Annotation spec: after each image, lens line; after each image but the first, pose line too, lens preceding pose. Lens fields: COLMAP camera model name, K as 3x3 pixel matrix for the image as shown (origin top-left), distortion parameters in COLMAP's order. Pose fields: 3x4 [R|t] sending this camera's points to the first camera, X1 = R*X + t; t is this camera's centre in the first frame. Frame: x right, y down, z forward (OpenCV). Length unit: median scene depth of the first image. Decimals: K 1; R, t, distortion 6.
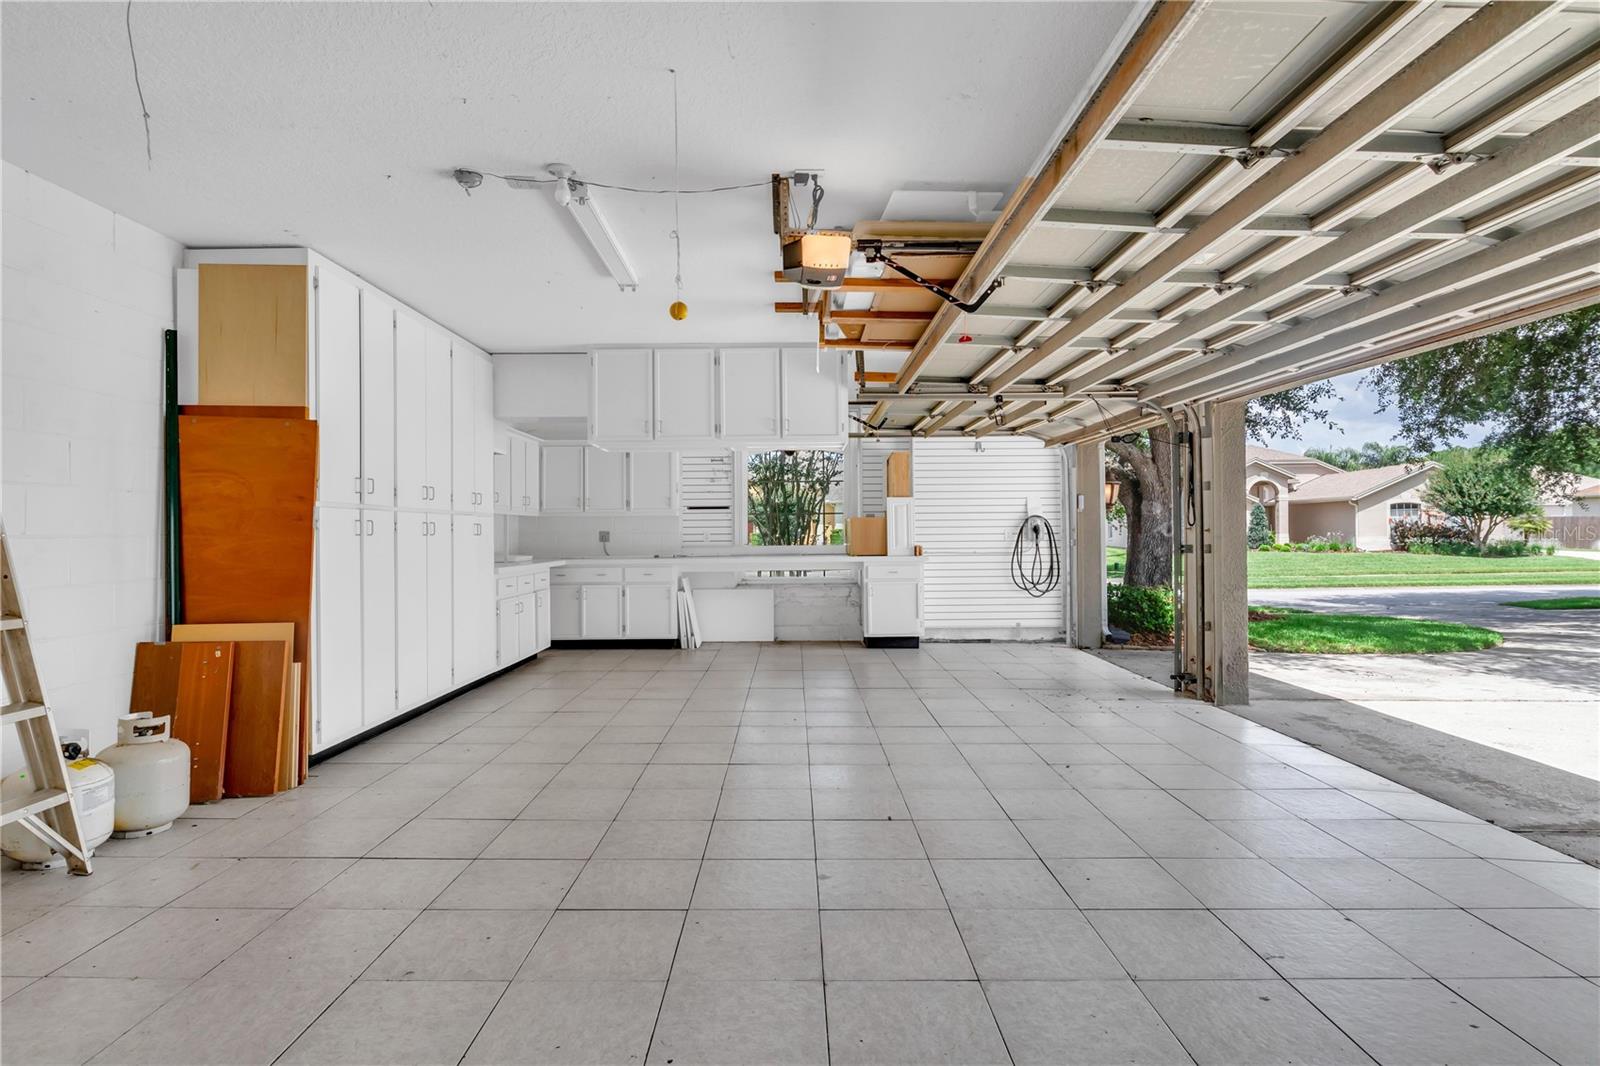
lens RADIAL K [[797.6, 0, 805.3], [0, 797.6, 526.5], [0, 0, 1]] dist [-0.006992, -0.001320]
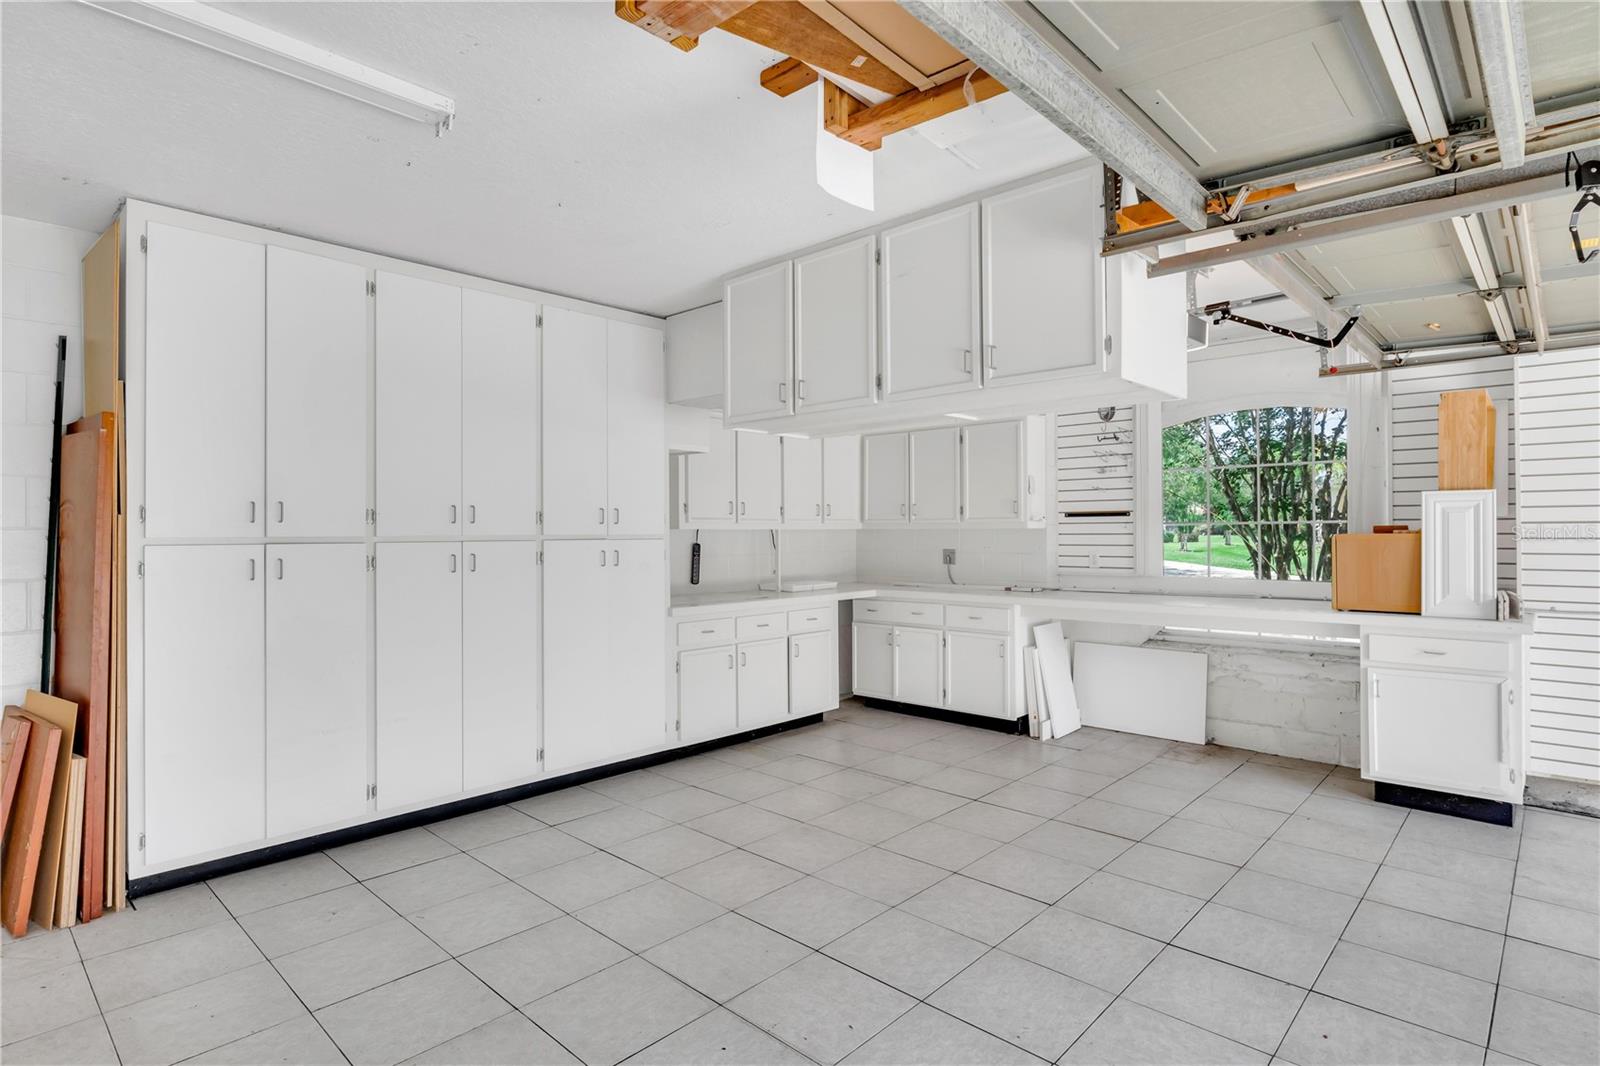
lens RADIAL K [[830.2, 0, 800.0], [0, 830.2, 533.0], [0, 0, 1]] dist [-0.012417, -0.002352]
pose [[0.731457, 0.006408, -0.681858, 0.165672], [0.005293, 0.999872, 0.015074, -0.021463], [0.681867, -0.014635, 0.731329, 0.394264]]
